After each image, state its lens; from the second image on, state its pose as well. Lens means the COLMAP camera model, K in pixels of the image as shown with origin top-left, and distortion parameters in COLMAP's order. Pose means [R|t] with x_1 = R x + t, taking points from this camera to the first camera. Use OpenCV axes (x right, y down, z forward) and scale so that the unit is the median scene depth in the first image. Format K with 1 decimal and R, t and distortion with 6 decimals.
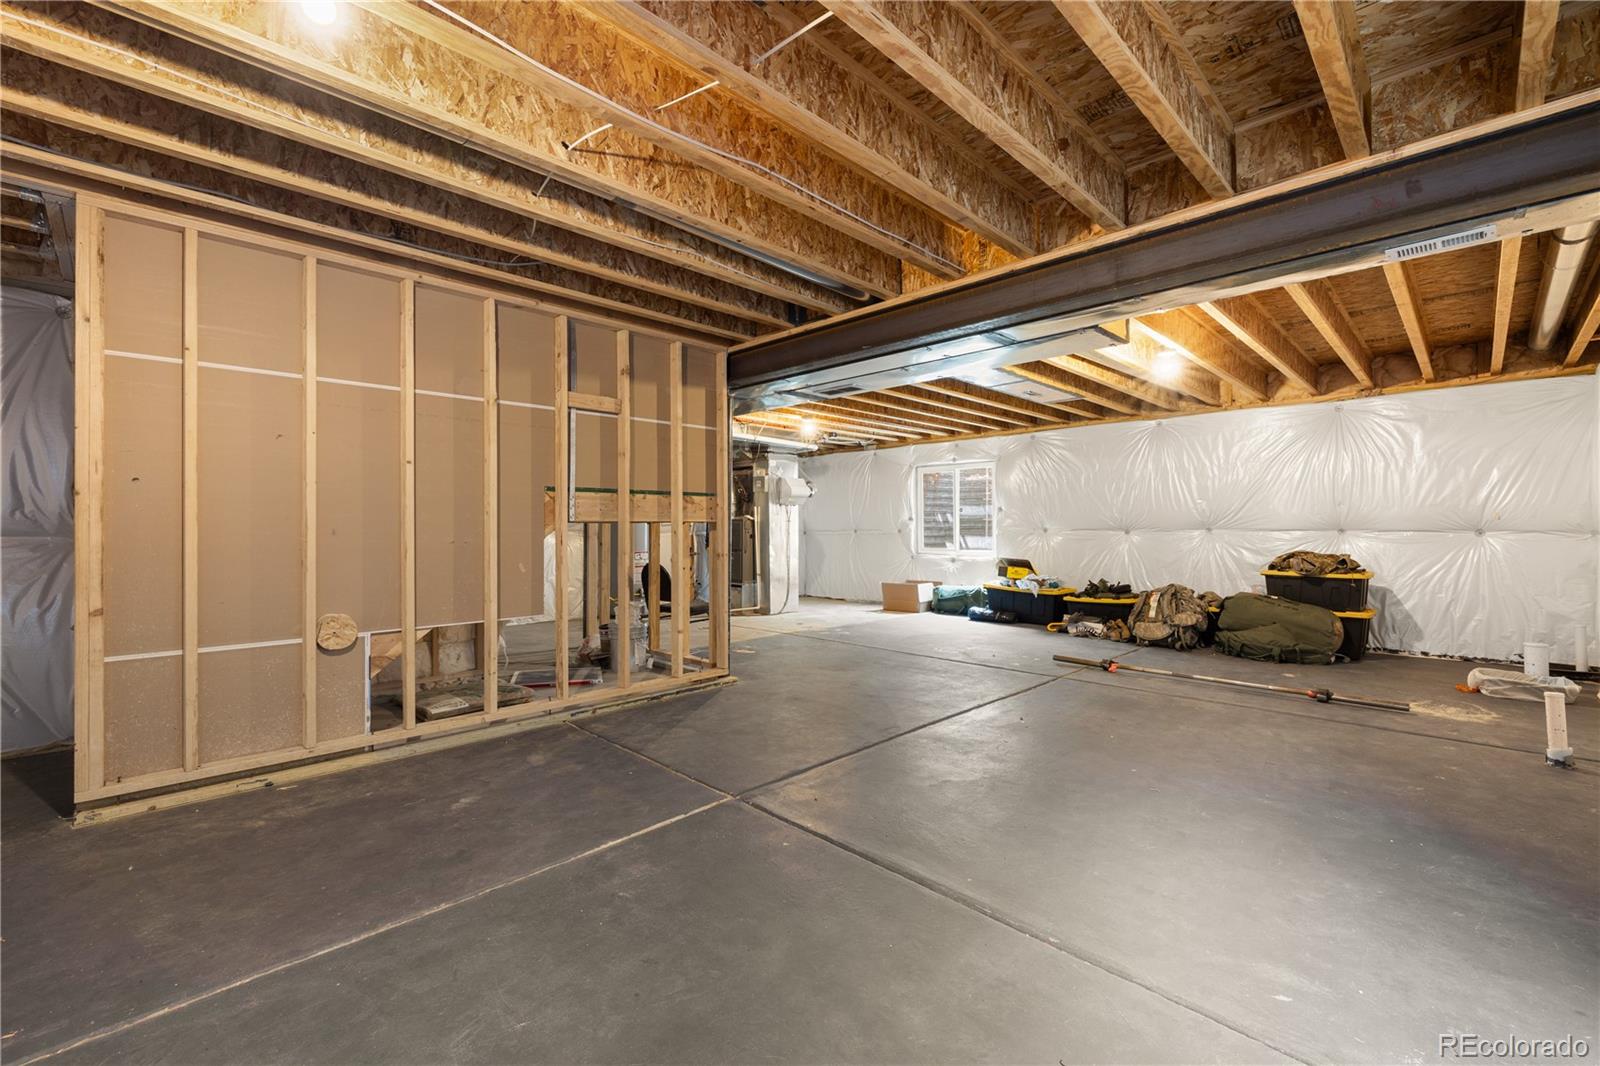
lens RADIAL K [[674.1, 0, 793.9], [0, 674.1, 526.8], [0, 0, 1]] dist [0.000925, -0.000646]
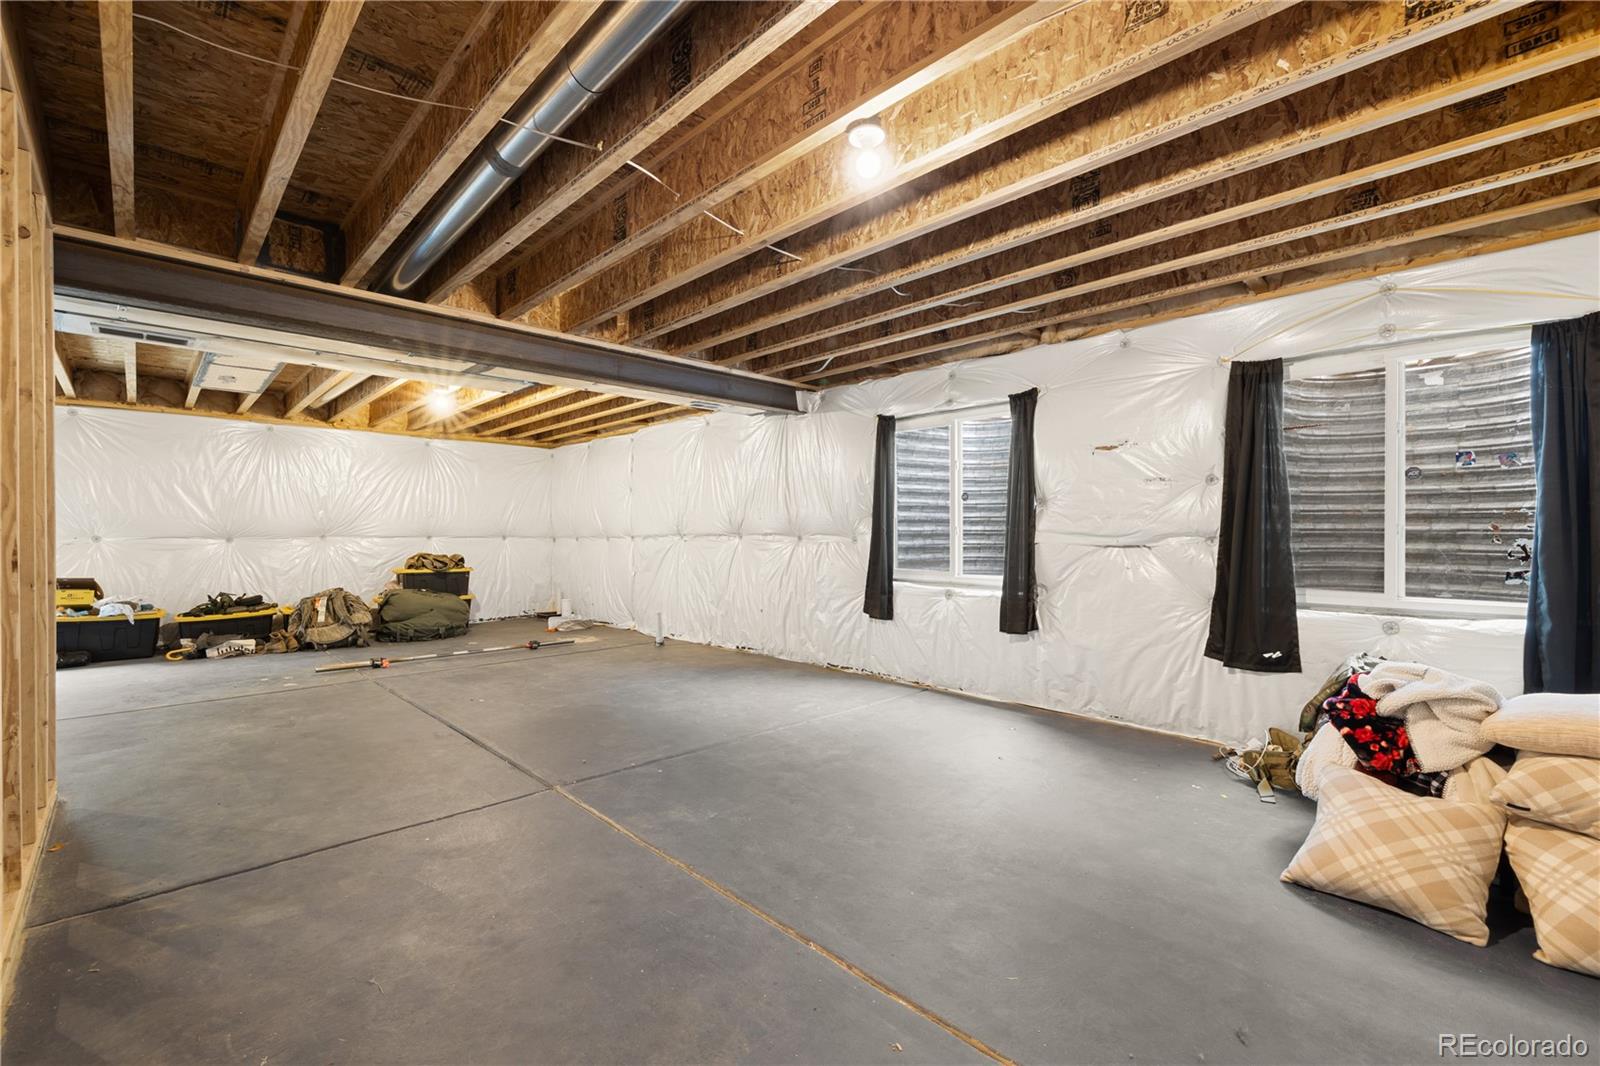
lens RADIAL K [[679.9, 0, 794.0], [0, 679.9, 535.1], [0, 0, 1]] dist [-0.001752, -0.000060]
pose [[0.015877, -0.001083, 0.999873, -0.820174], [0.001333, 0.999999, 0.001062, 0.001947], [-0.999873, 0.001316, 0.015879, 0.432419]]
